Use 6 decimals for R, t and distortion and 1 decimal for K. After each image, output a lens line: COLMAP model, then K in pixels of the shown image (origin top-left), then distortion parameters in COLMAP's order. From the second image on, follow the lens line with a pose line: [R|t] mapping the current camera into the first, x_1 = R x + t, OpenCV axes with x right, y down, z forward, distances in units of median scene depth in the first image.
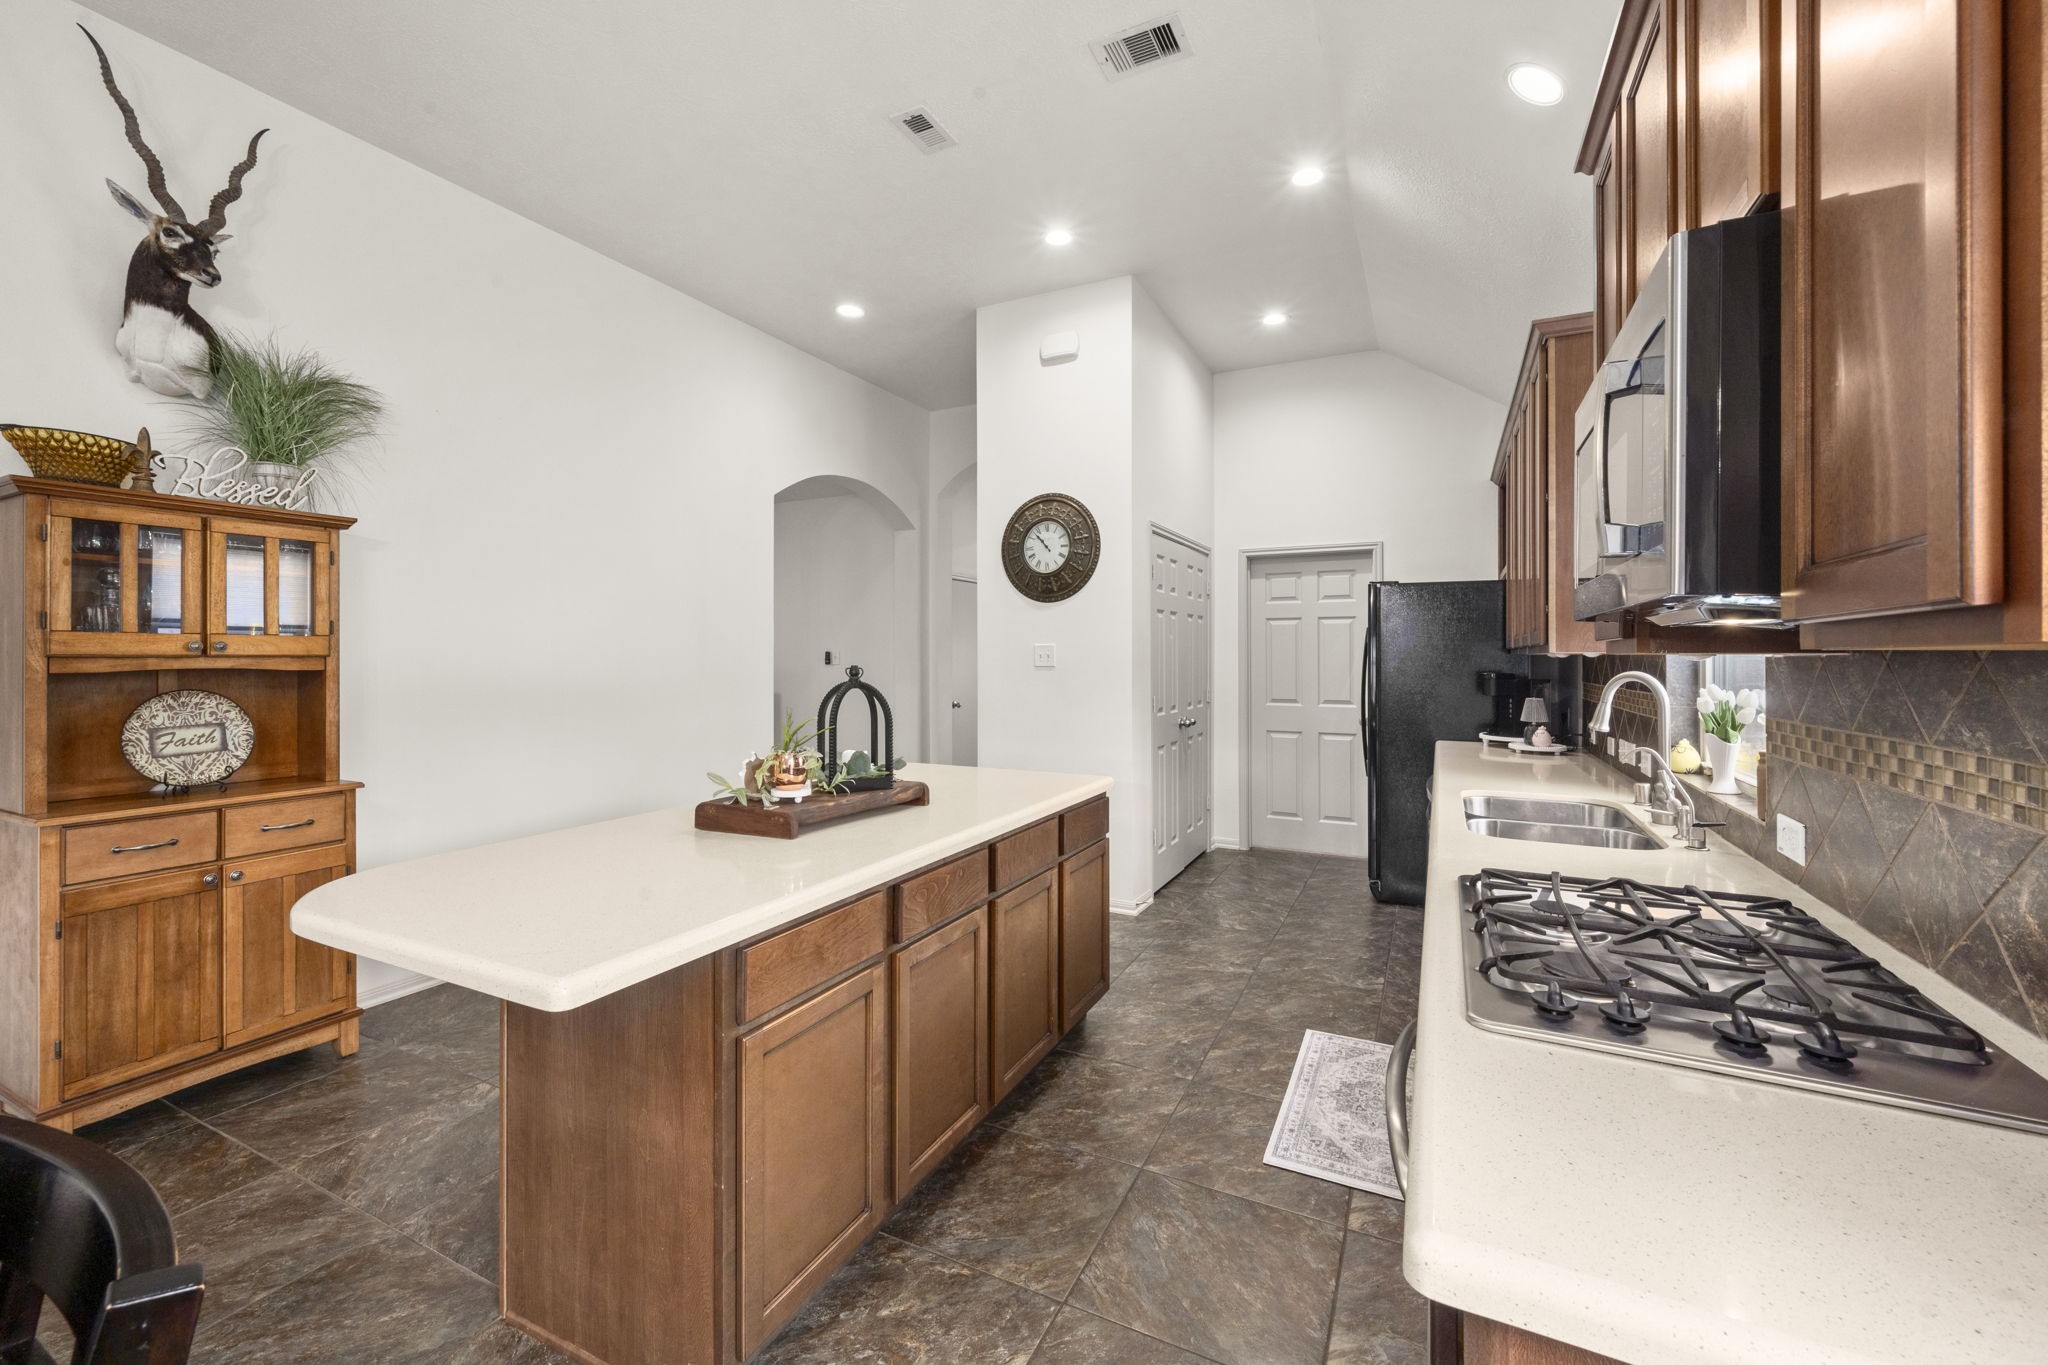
lens RADIAL K [[817.1, 0, 1027.4], [0, 817.1, 665.2], [0, 0, 1]] dist [0.000578, 0.000043]
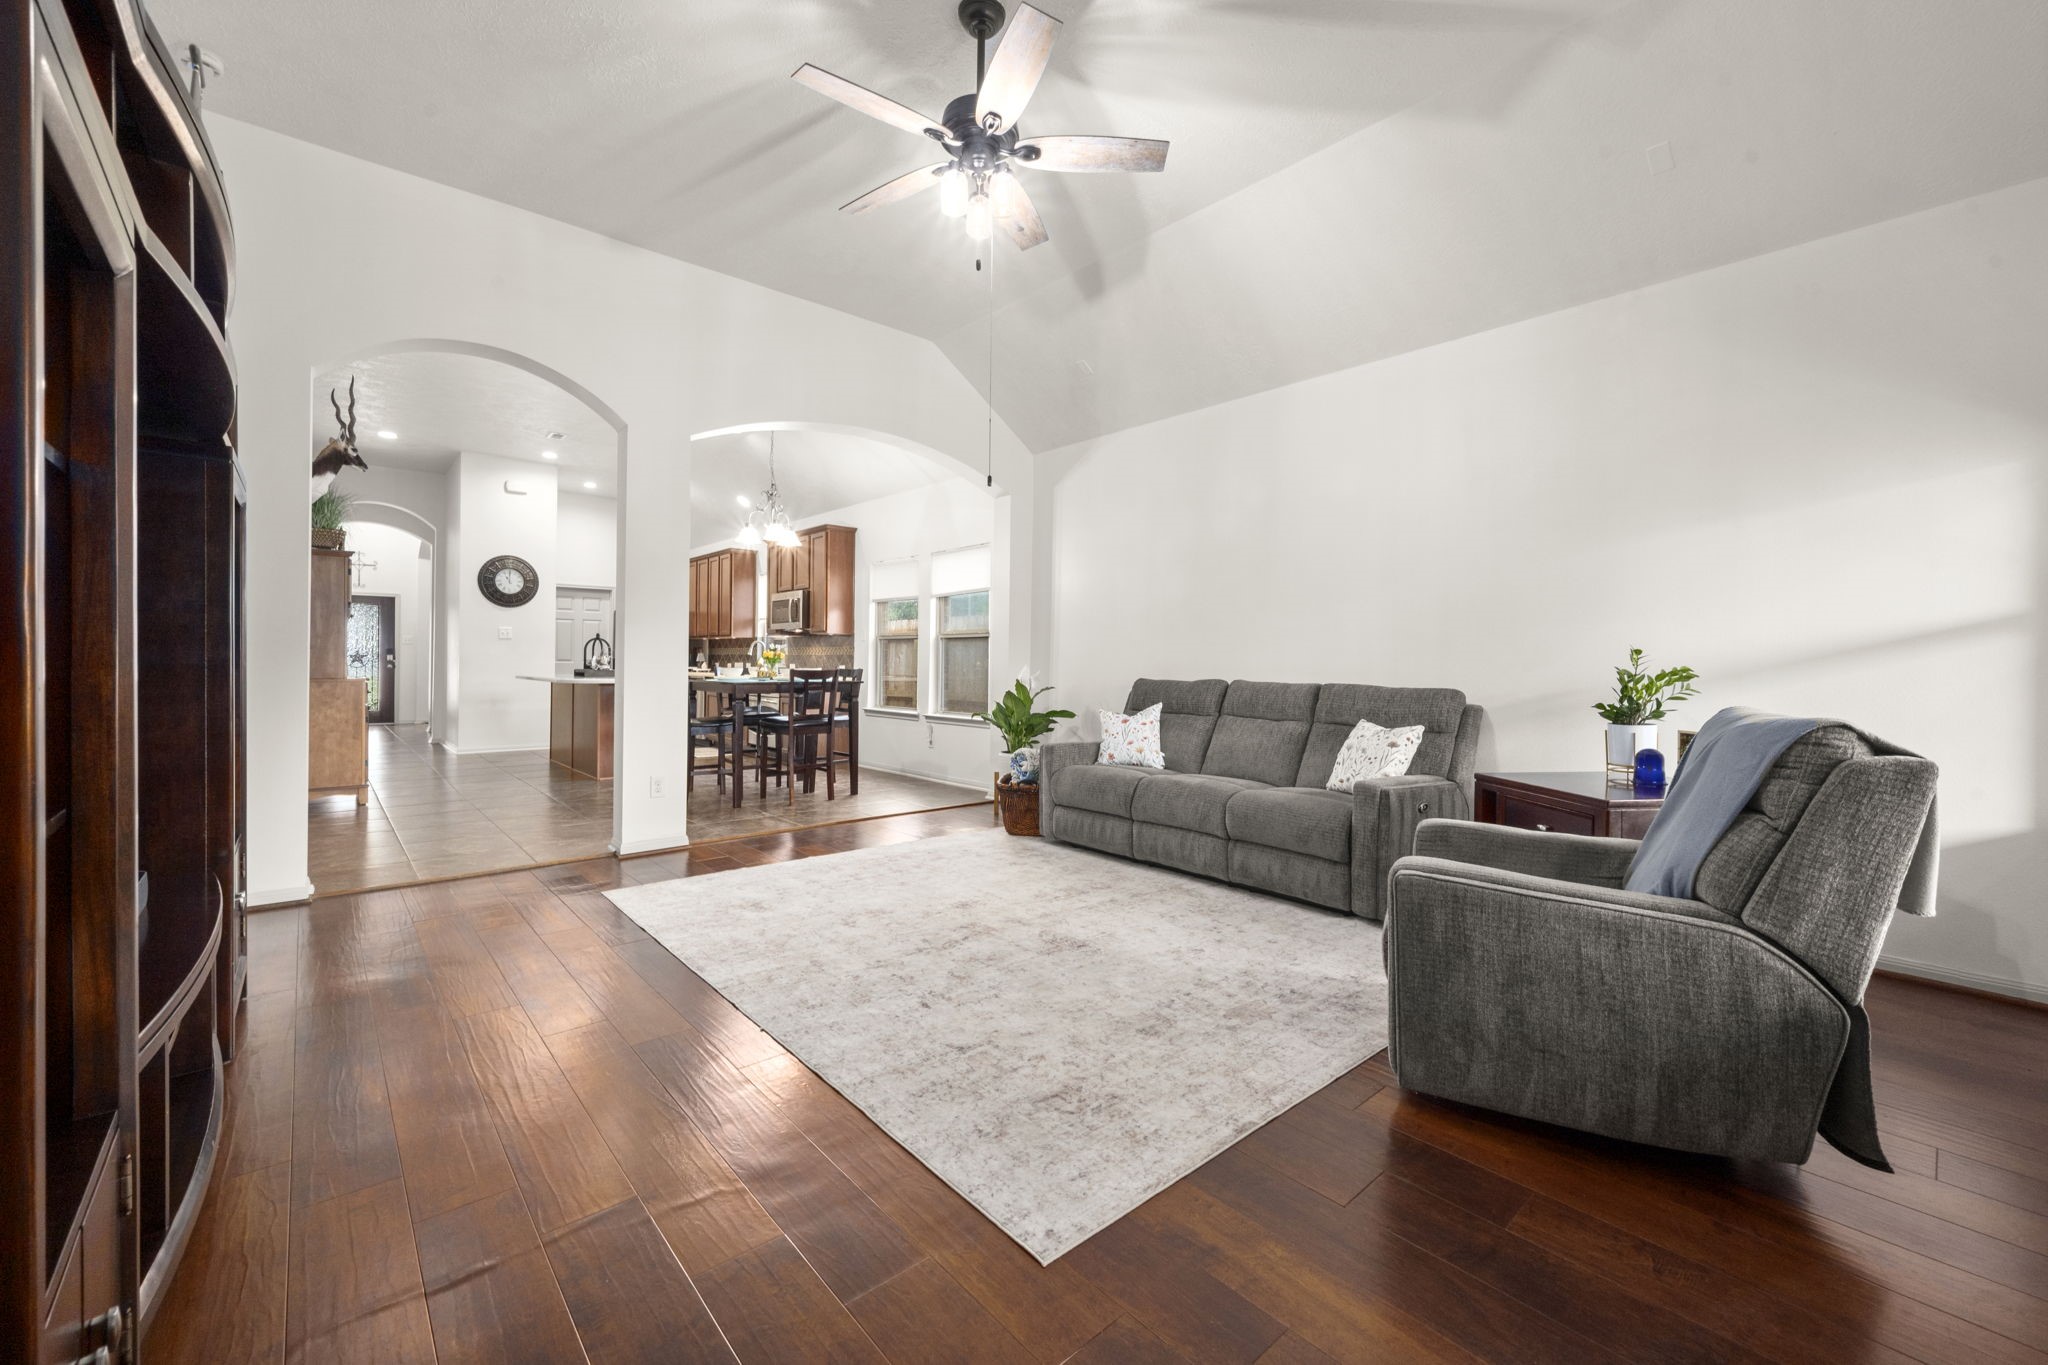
lens RADIAL K [[817.1, 0, 1027.4], [0, 817.1, 665.2], [0, 0, 1]] dist [0.000578, 0.000043]
pose [[0.374718, -0.000313, 0.927139, -2.277922], [-0.000922, 0.999999, 0.000711, 0.108757], [-0.927138, -0.001121, 0.374718, -1.630229]]
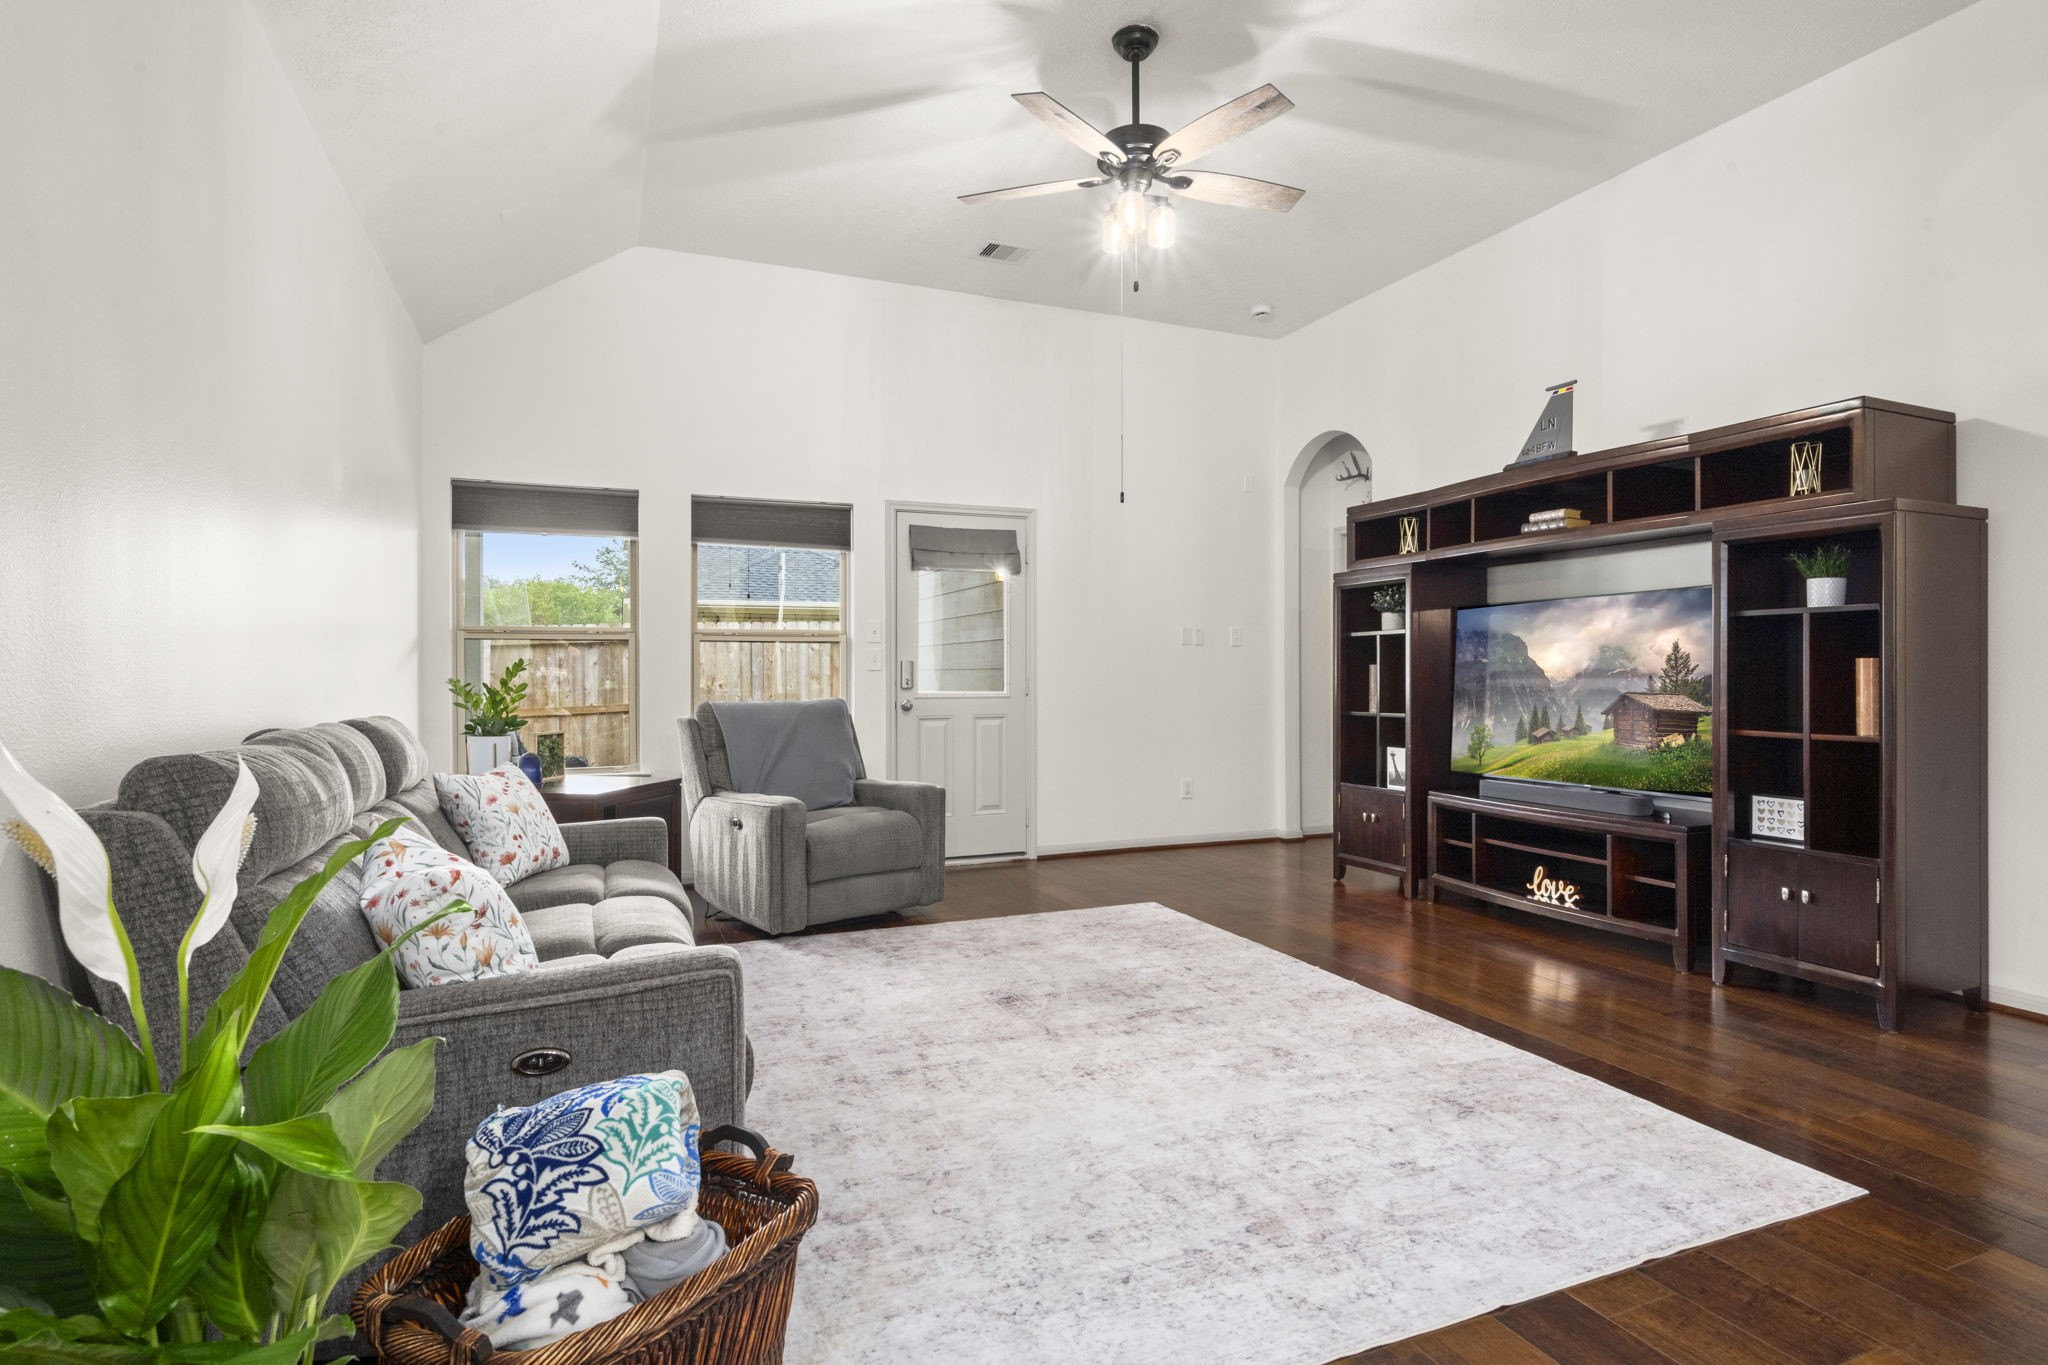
lens RADIAL K [[1032.6, 0, 1024.0], [0, 1032.6, 682.5], [0, 0, 1]] dist [-0.001880, 0.000002]
pose [[-0.648583, 0.009075, -0.761090, -0.266438], [-0.003180, 0.999888, 0.014633, 0.091747], [0.761137, 0.011911, -0.648481, -0.448737]]
